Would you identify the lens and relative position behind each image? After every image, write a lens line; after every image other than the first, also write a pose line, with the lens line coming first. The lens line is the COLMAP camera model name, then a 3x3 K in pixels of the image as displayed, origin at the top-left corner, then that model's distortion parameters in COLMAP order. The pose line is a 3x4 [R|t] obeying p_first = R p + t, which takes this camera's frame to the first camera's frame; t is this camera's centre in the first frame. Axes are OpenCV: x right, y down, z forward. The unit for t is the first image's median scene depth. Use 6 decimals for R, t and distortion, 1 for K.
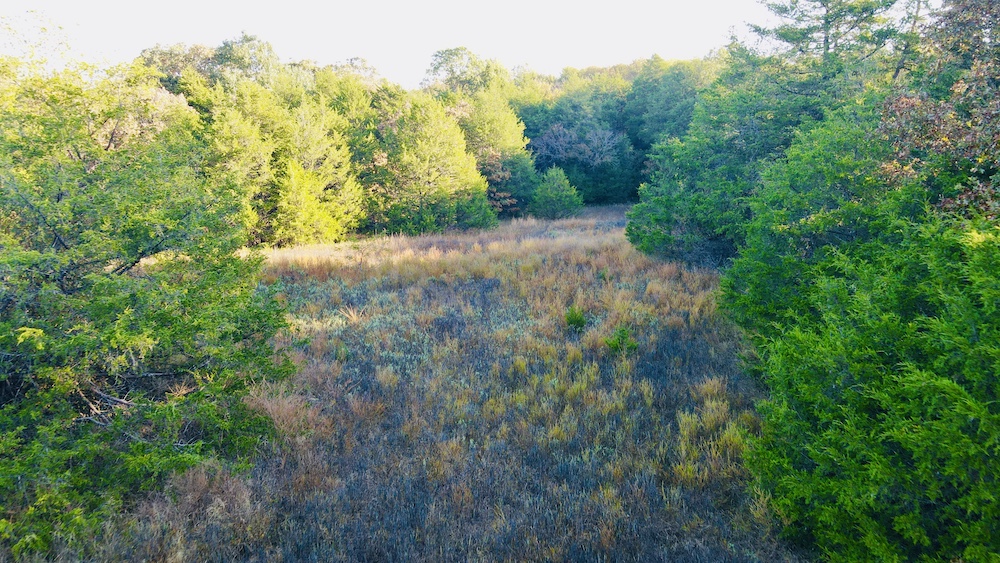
lens RADIAL K [[716.6, 0, 499.9], [0, 716.6, 281.4], [0, 0, 1]] dist [-0.005624, -0.000084]
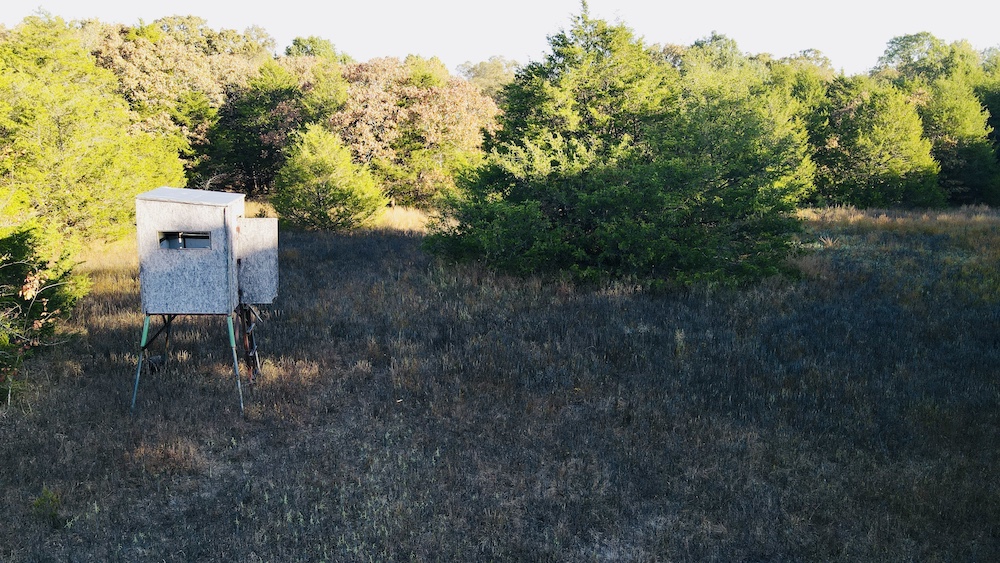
lens RADIAL K [[716.6, 0, 500.5], [0, 716.6, 281.7], [0, 0, 1]] dist [-0.005624, -0.000084]
pose [[0.850505, 0.123162, -0.511344, -0.008437], [-0.115470, 0.992202, 0.046922, 0.052285], [0.513136, 0.019137, 0.858094, -0.221520]]
